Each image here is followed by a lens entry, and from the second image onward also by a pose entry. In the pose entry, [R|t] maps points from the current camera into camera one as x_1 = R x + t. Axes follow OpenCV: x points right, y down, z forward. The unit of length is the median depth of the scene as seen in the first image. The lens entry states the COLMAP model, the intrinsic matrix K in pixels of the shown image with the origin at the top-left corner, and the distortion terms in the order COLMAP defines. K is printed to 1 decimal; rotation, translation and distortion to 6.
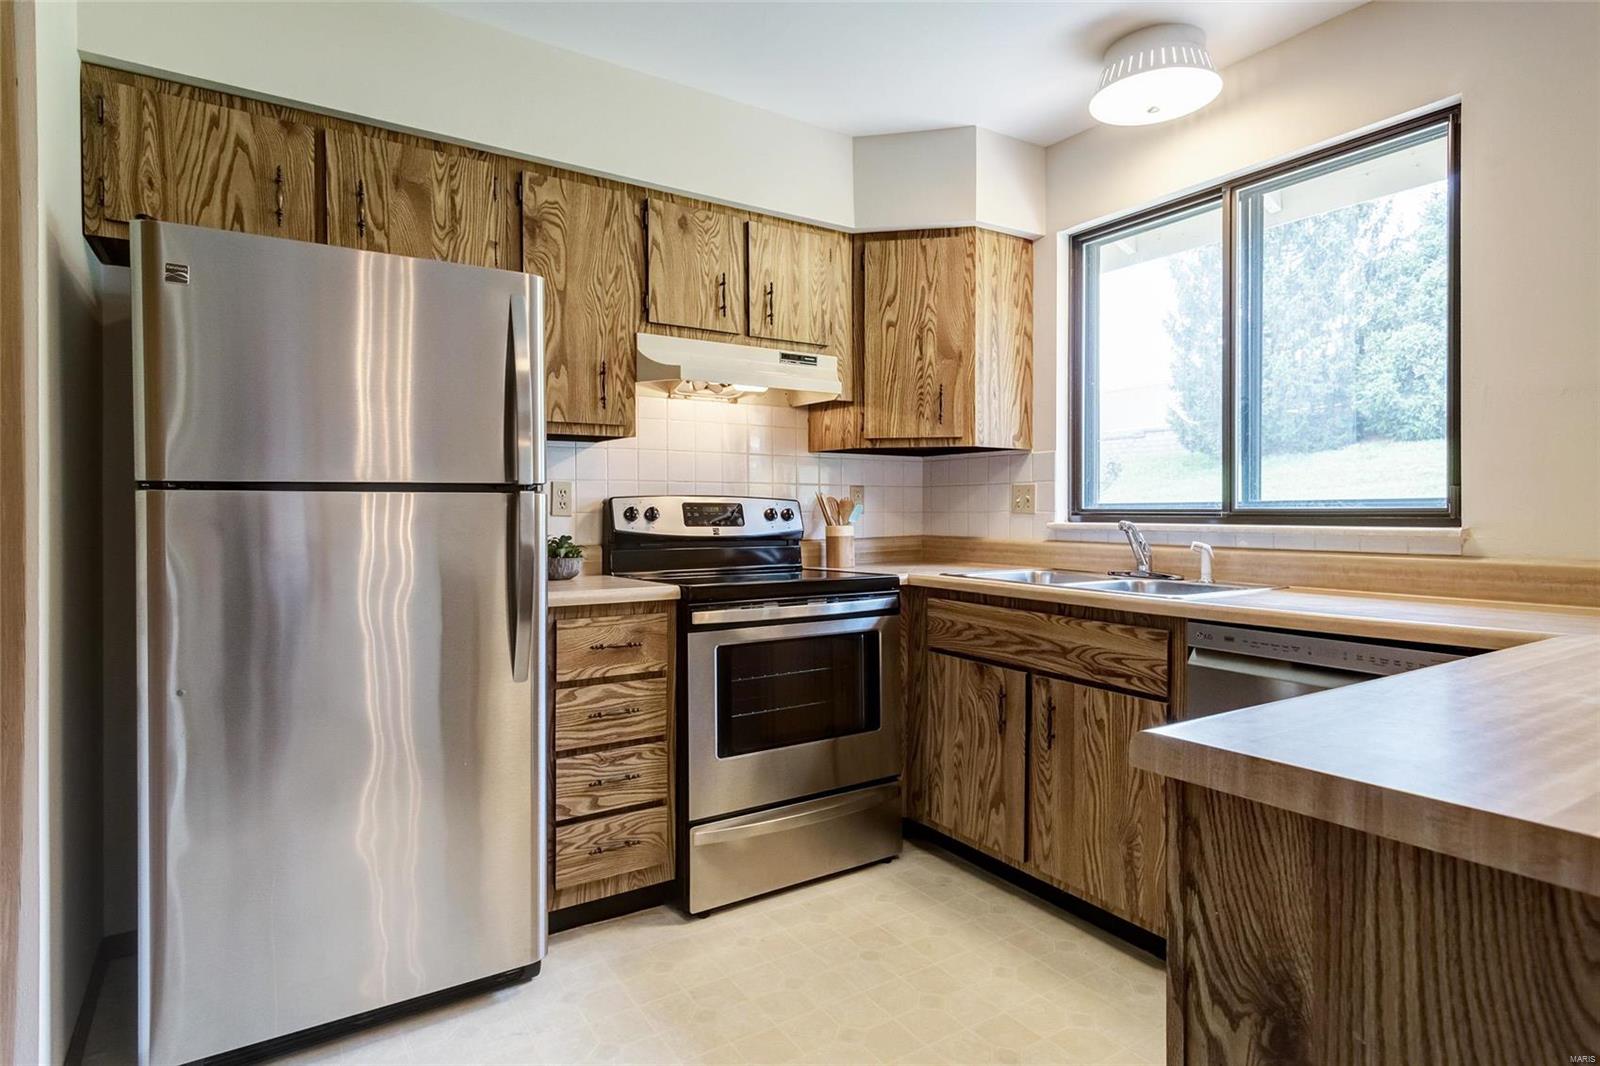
lens RADIAL K [[846.6, 0, 803.7], [0, 846.6, 516.6], [0, 0, 1]] dist [0.005283, 0.000222]
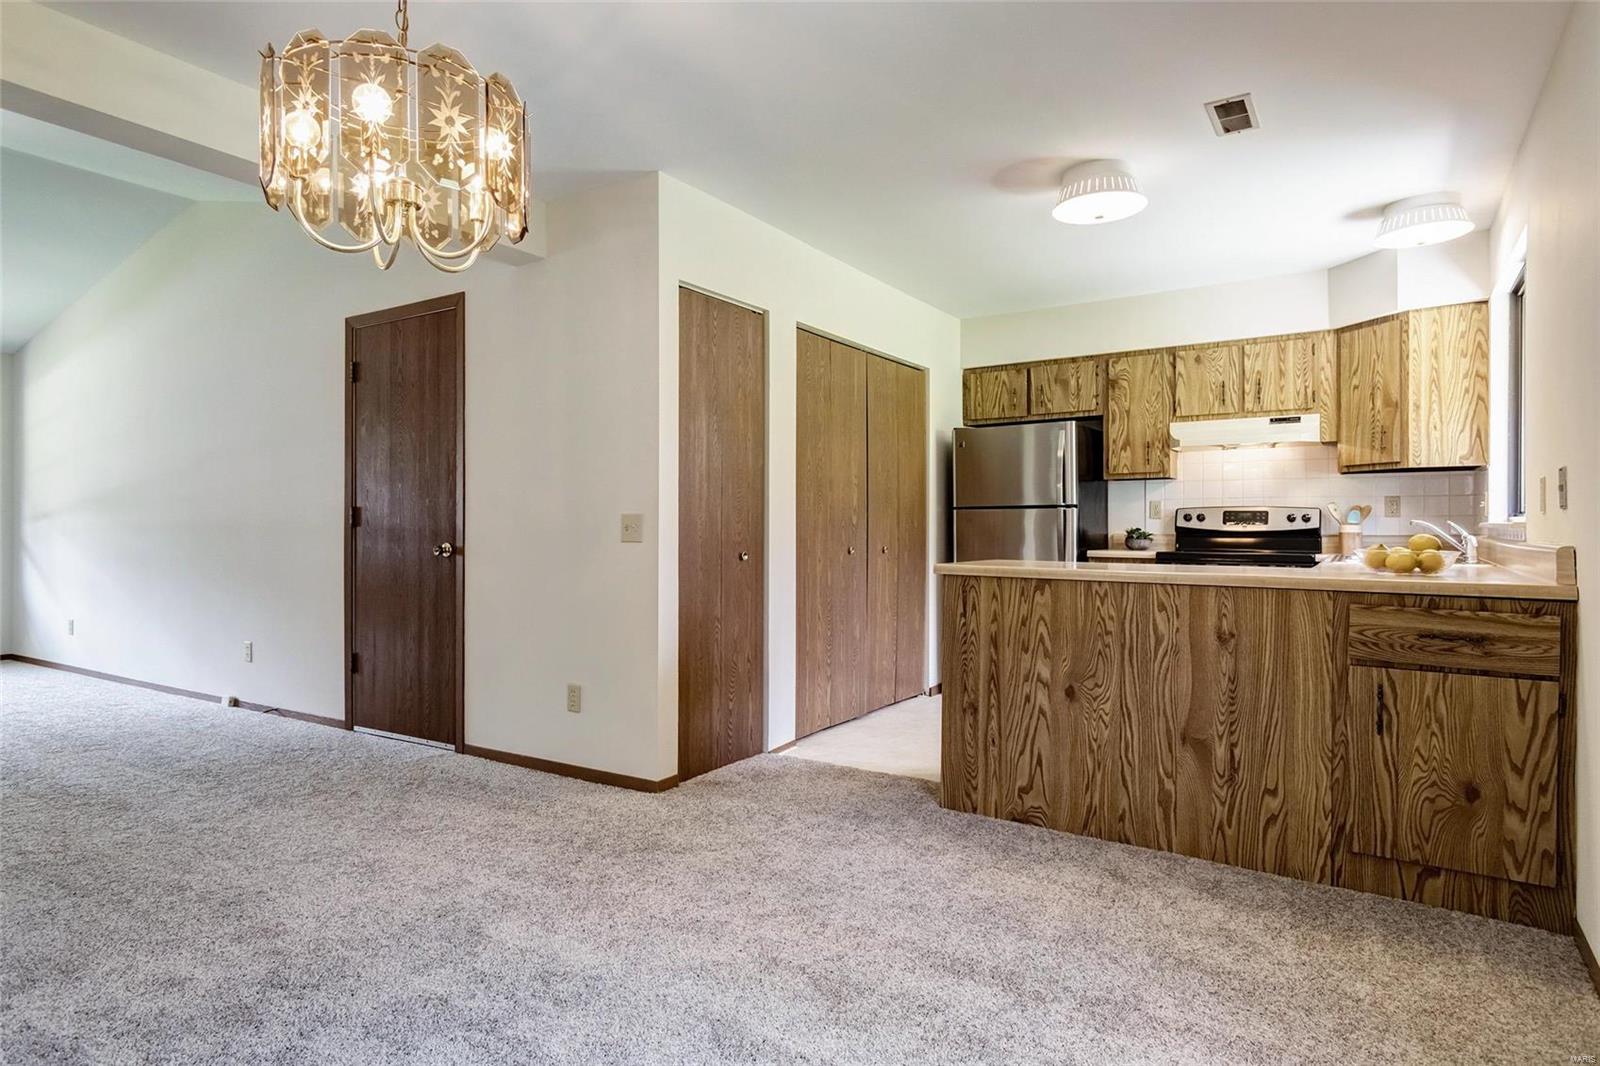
lens RADIAL K [[898.9, 0, 797.1], [0, 898.9, 518.8], [0, 0, 1]] dist [0.044069, -0.013280]
pose [[0.394749, -0.003604, -0.918782, 1.235295], [-0.004540, 0.999972, -0.005873, 0.015118], [0.918778, 0.006490, 0.394721, -0.538428]]
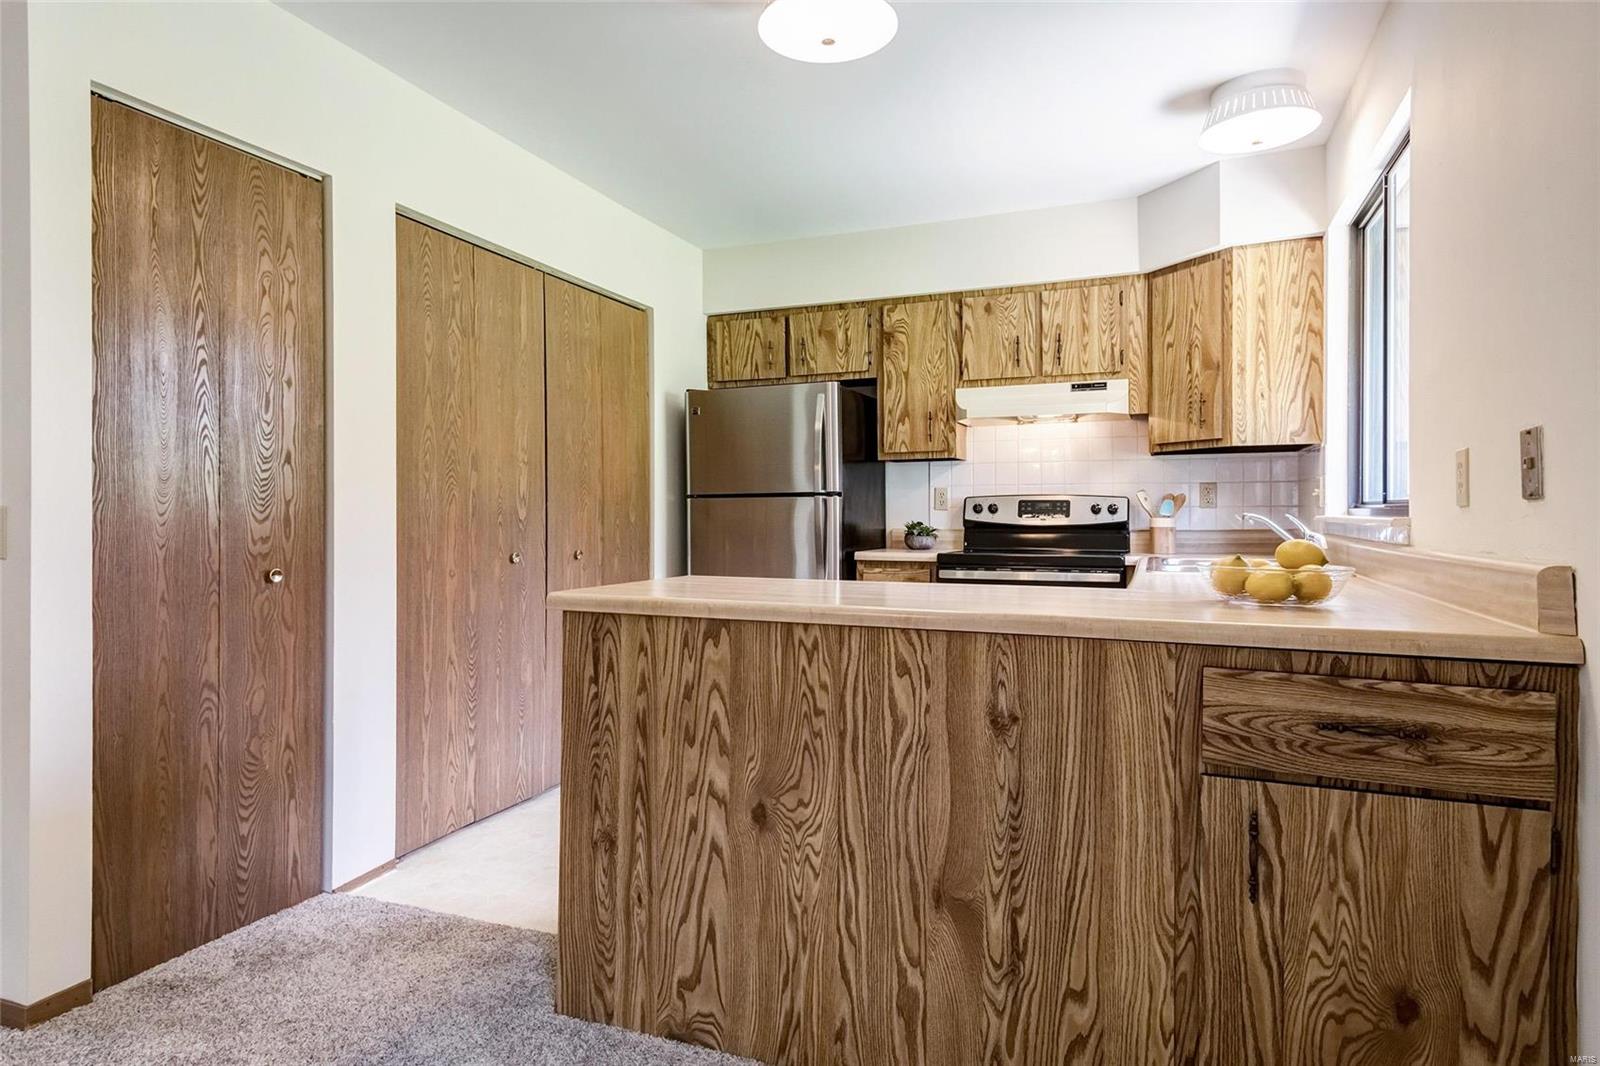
lens RADIAL K [[926.9, 0, 800.5], [0, 926.9, 506.8], [0, 0, 1]] dist [0.041725, -0.002674]
pose [[0.567058, -0.004358, -0.823667, 0.921625], [-0.002196, 0.999974, -0.006803, 0.005751], [0.823675, 0.005667, 0.567034, -0.157738]]
